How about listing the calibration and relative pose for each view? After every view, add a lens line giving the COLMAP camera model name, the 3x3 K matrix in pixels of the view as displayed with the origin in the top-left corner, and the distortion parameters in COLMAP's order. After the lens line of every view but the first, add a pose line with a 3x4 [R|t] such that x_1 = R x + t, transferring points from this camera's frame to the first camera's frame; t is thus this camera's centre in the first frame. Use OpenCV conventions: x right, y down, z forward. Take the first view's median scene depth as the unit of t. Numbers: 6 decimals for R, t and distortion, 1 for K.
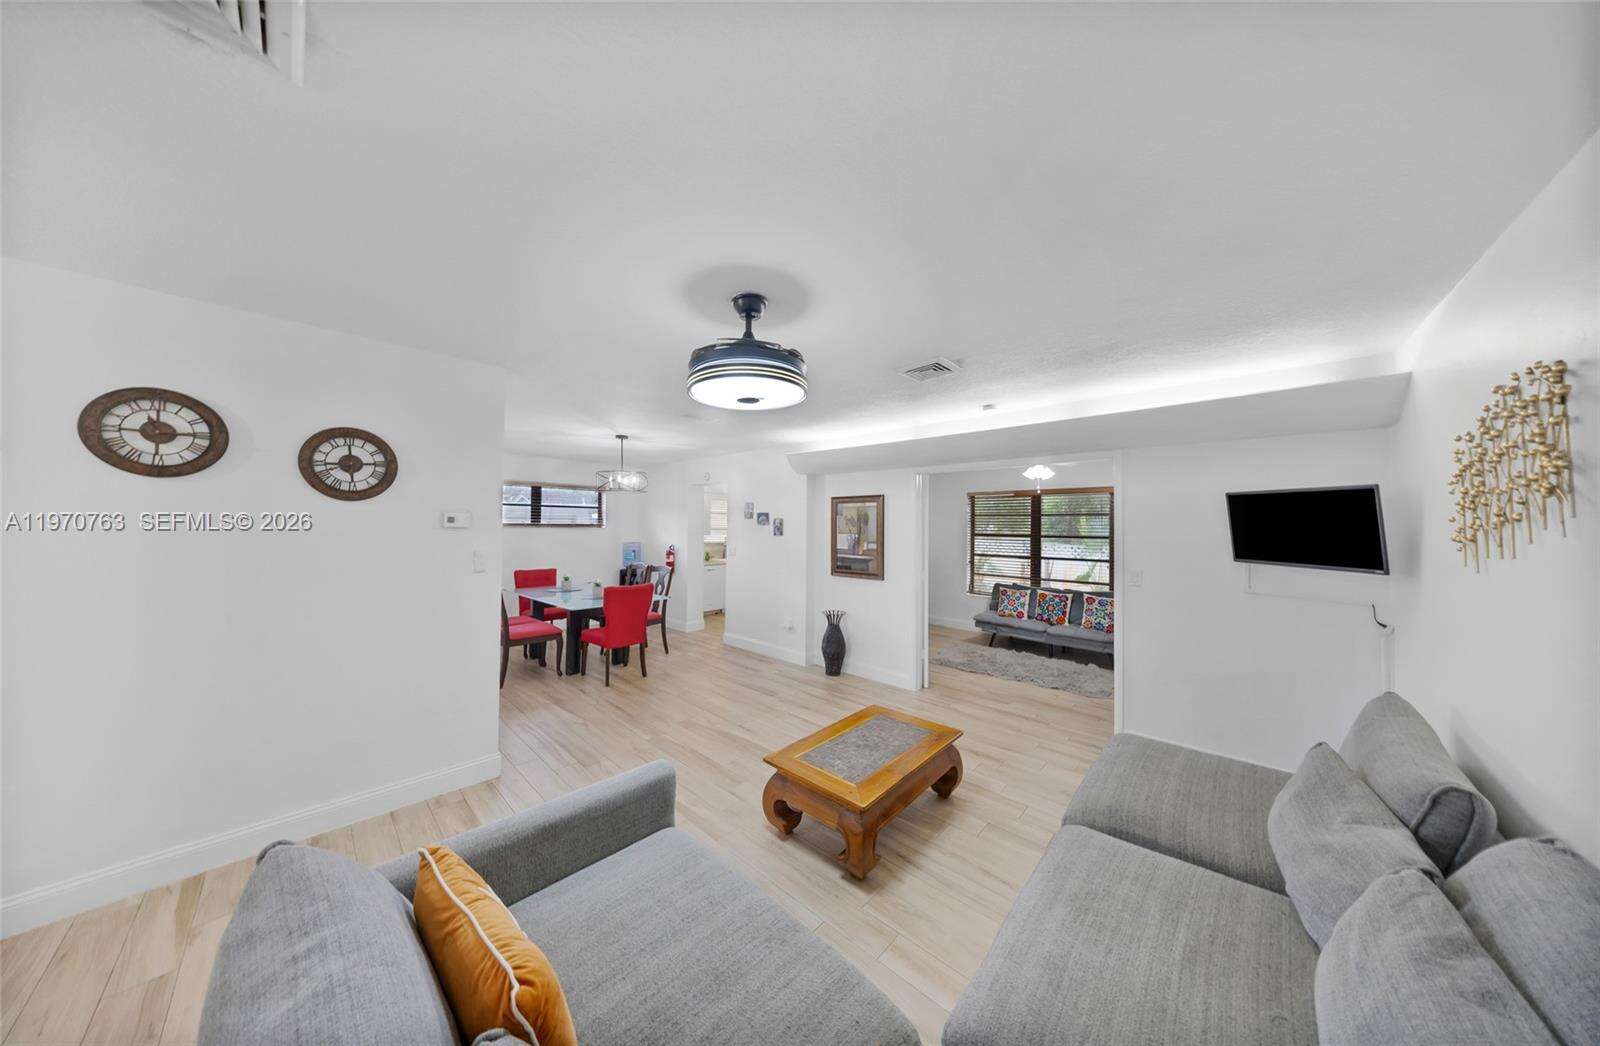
lens RADIAL K [[469.0, 0, 802.9], [0, 469.0, 519.2], [0, 0, 1]] dist [-0.000164, -0.000505]
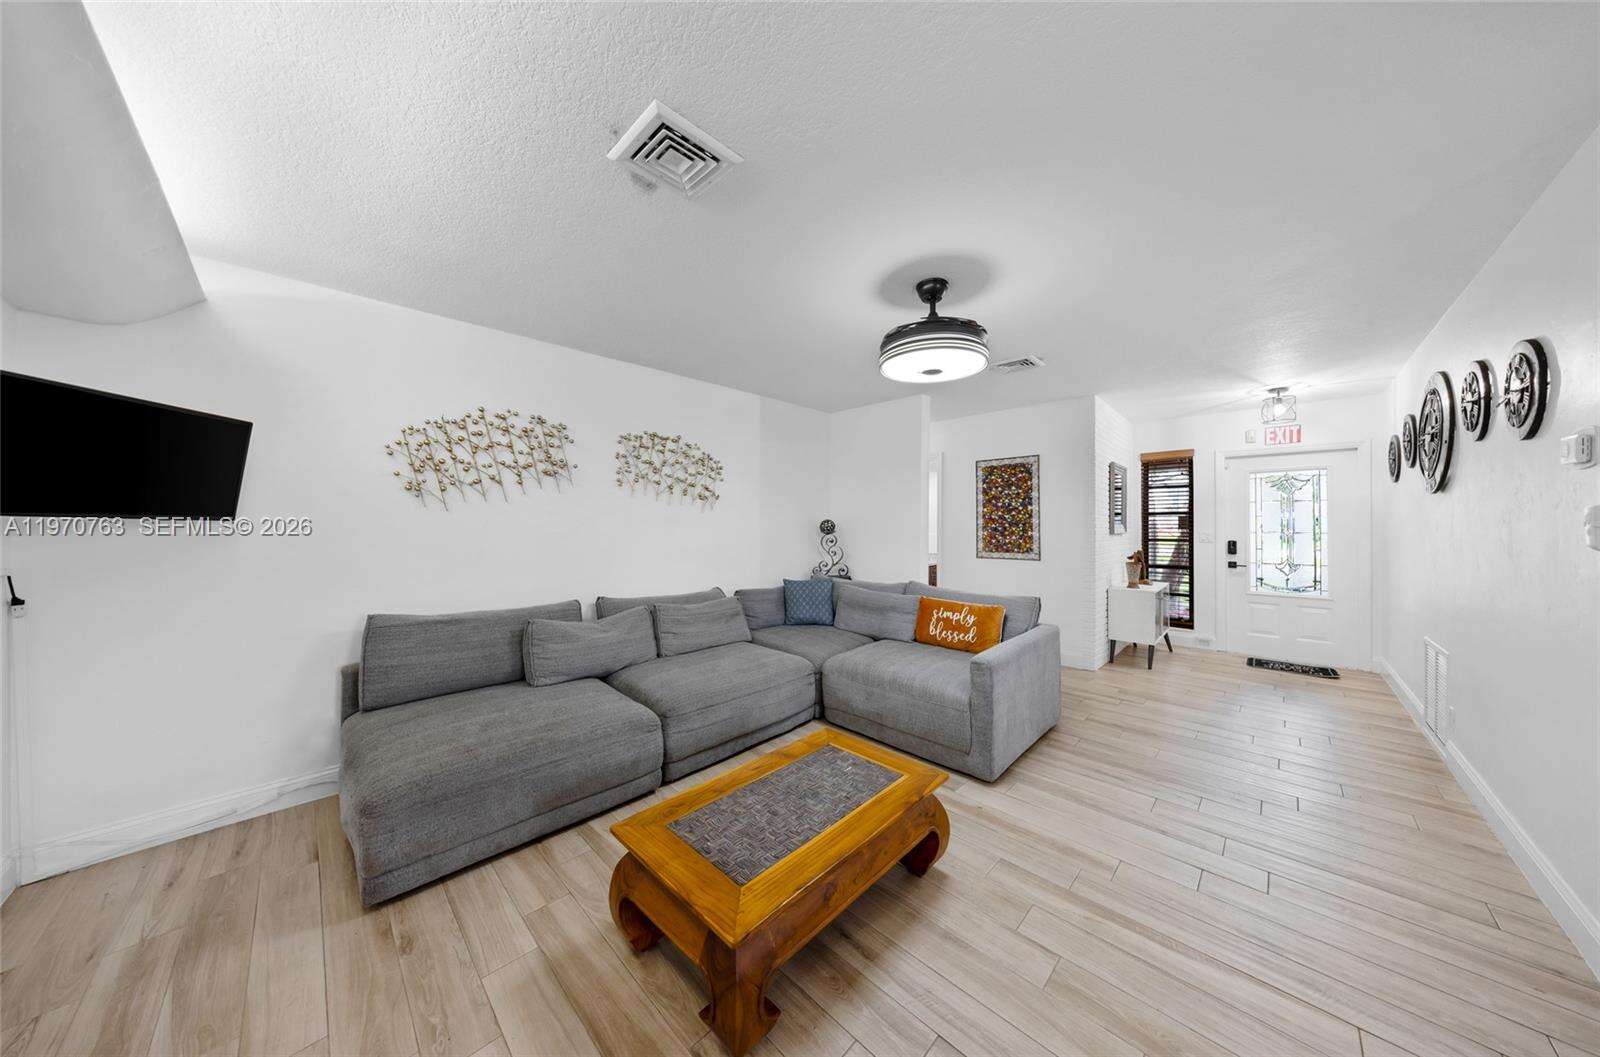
lens RADIAL K [[469.0, 0, 805.8], [0, 469.0, 530.5], [0, 0, 1]] dist [-0.000164, -0.000505]
pose [[-0.999282, -0.010844, 0.036291, 0.054386], [-0.011380, 0.999829, -0.014571, 0.060082], [-0.036127, -0.014974, -0.999235, 0.819543]]
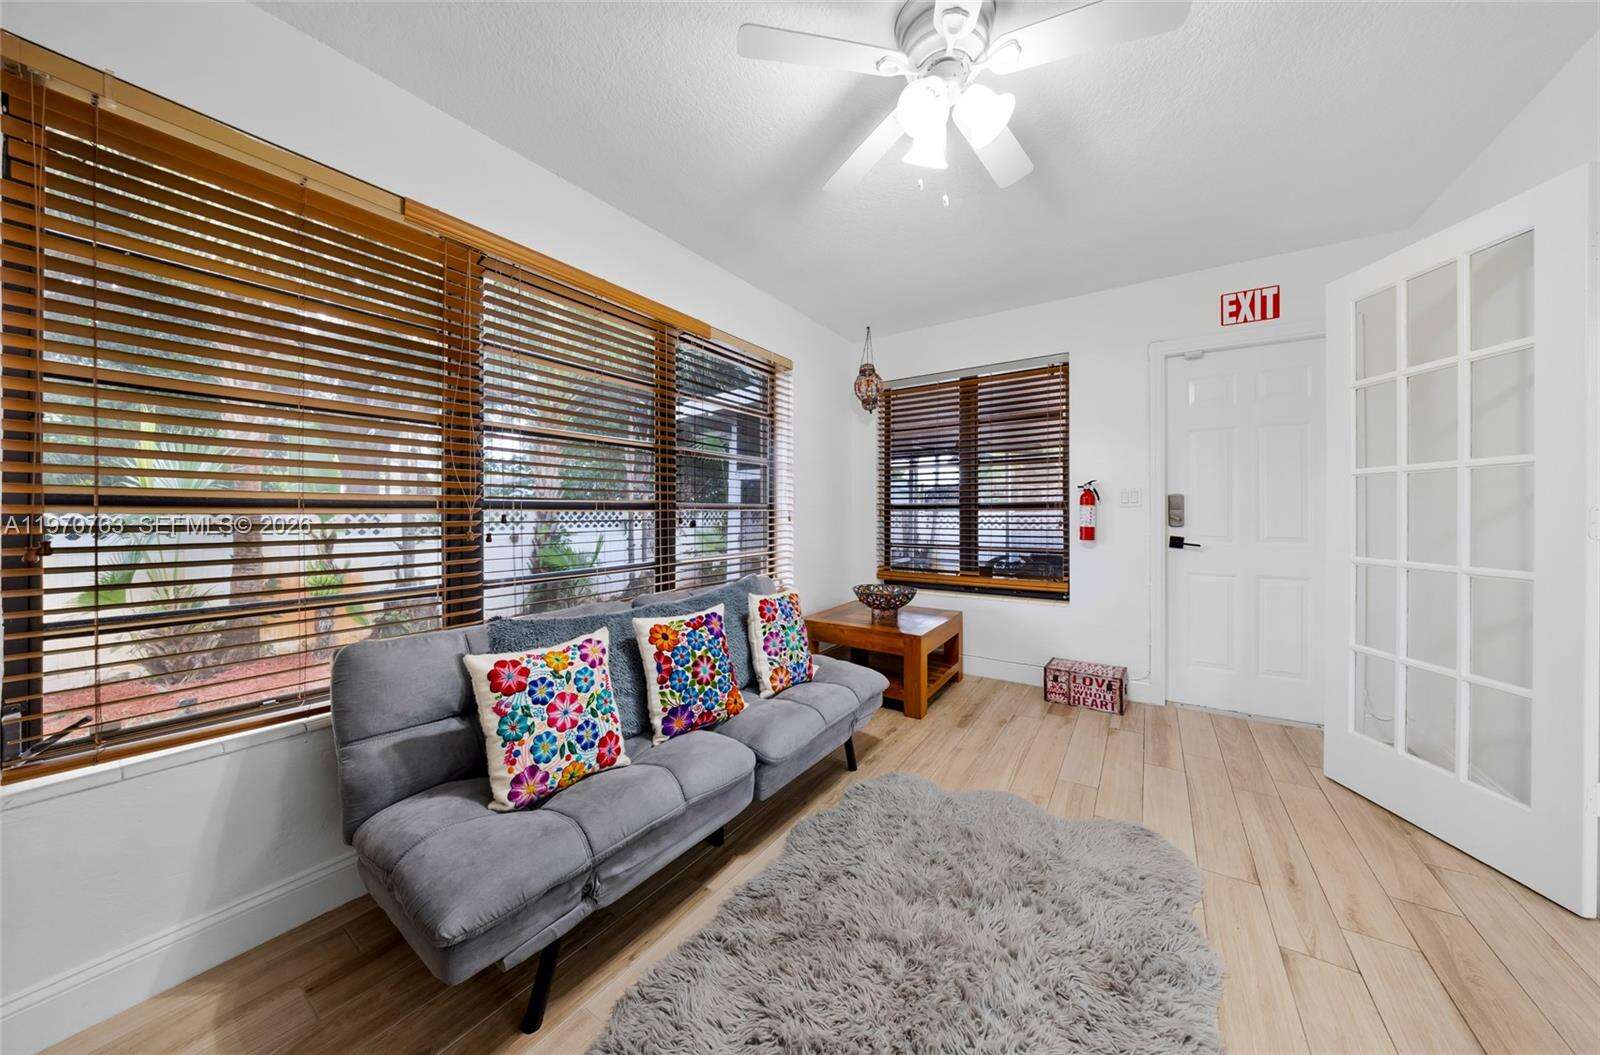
lens RADIAL K [[513.8, 0, 804.7], [0, 513.8, 510.4], [0, 0, 1]] dist [-0.001898, -0.000403]
pose [[-0.146770, -0.013534, 0.989078, 0.259280], [-0.022048, 0.999703, 0.010407, 0.106008], [-0.988925, -0.020279, -0.147025, 1.157149]]
